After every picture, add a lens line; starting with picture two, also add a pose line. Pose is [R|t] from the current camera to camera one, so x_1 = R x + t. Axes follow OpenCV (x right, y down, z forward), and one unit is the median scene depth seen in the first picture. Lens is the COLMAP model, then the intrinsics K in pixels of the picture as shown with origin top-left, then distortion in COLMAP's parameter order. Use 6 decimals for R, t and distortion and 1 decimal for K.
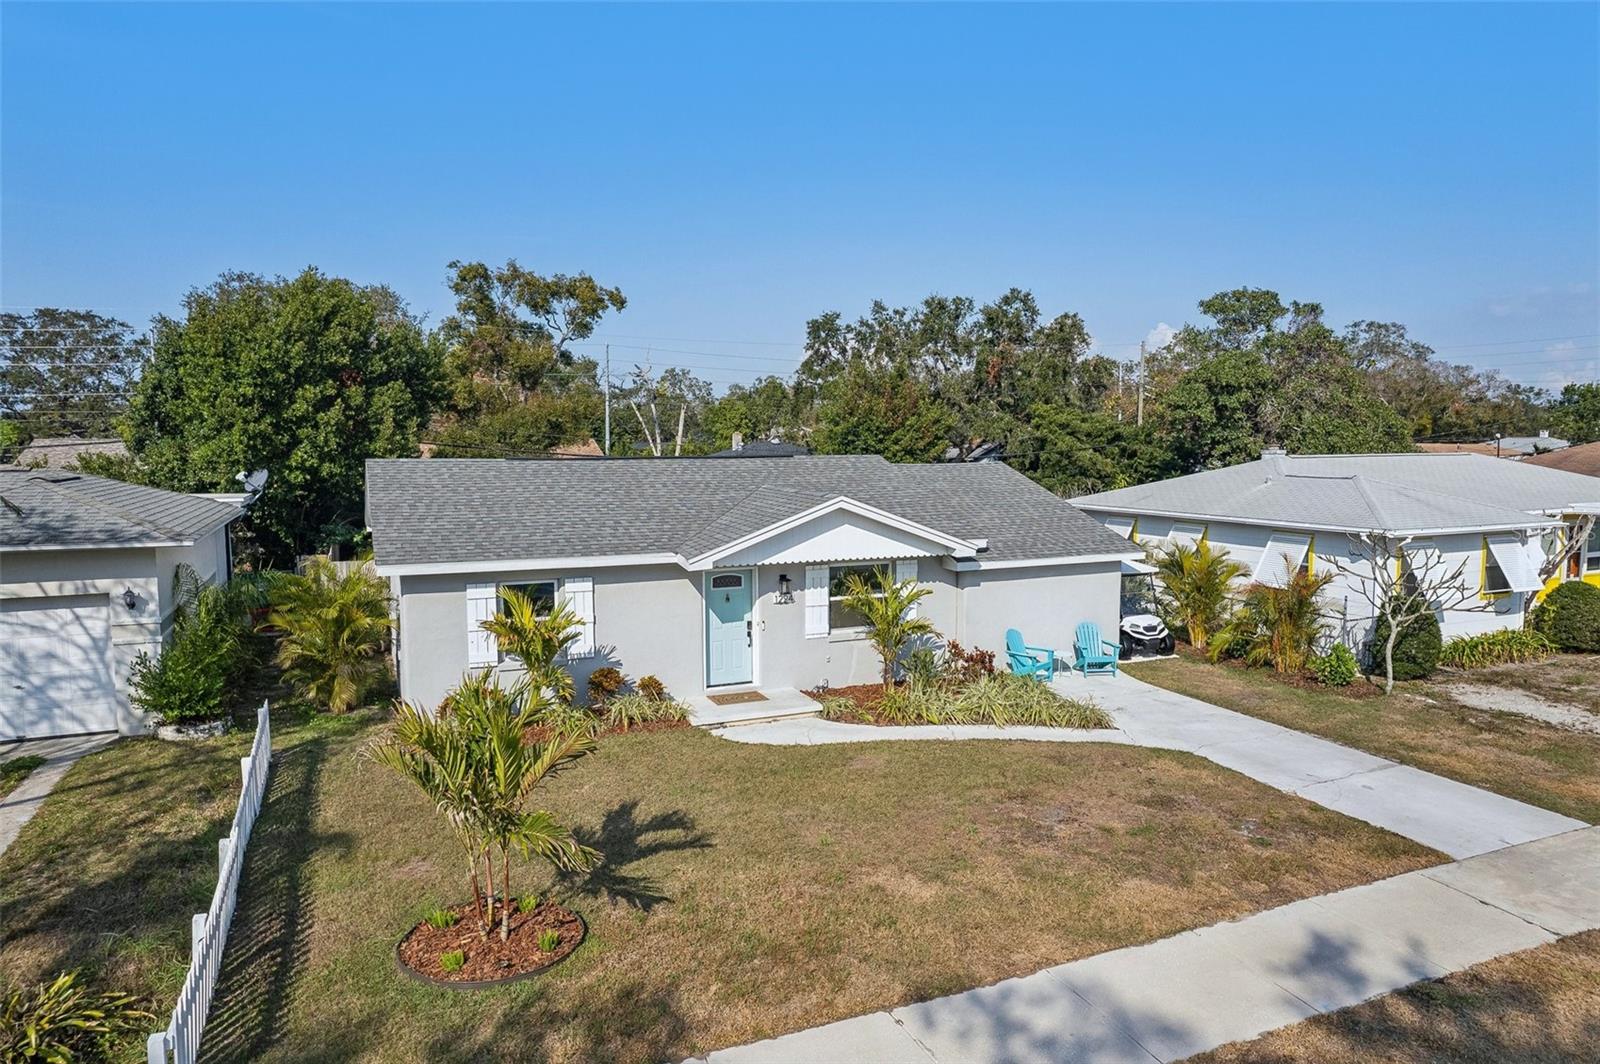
lens RADIAL K [[1041.1, 0, 748.5], [0, 1041.1, 484.7], [0, 0, 1]] dist [-0.050402, 0.027641]
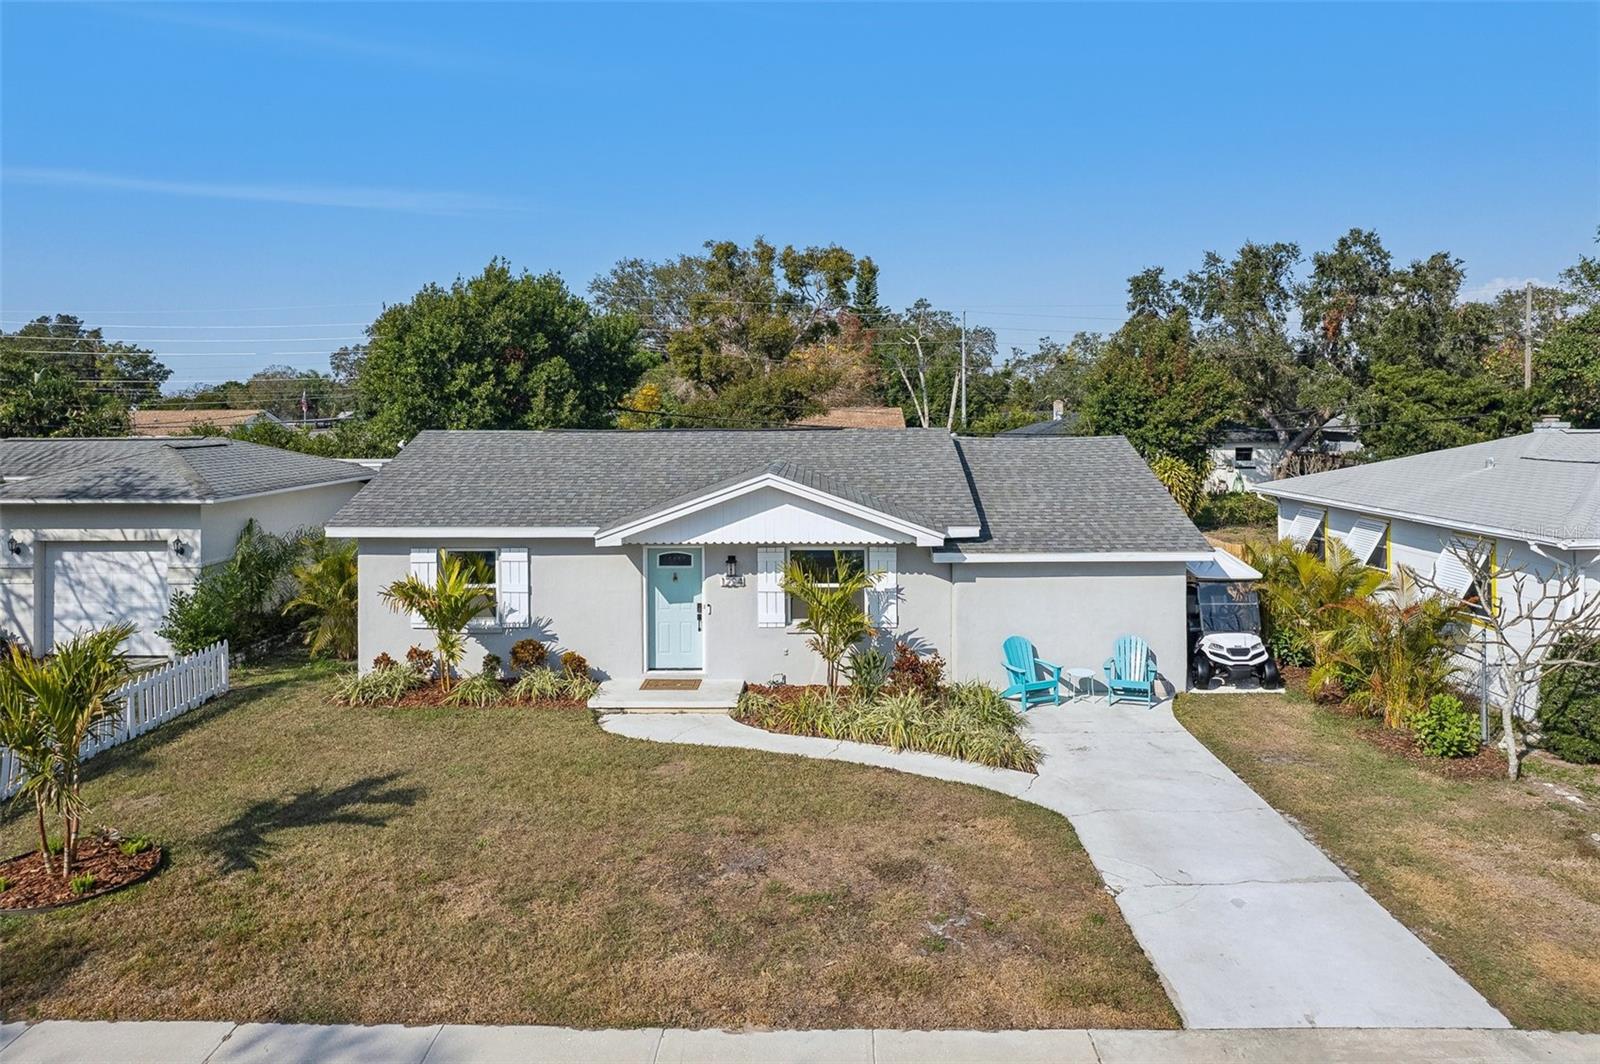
lens RADIAL K [[1041.1, 0, 775.3], [0, 1041.1, 423.6], [0, 0, 1]] dist [-0.050402, 0.027641]
pose [[0.910336, 0.002407, -0.413863, 0.454799], [-0.014025, 0.999588, -0.025036, -0.010553], [0.413633, 0.028596, 0.909995, 0.157861]]
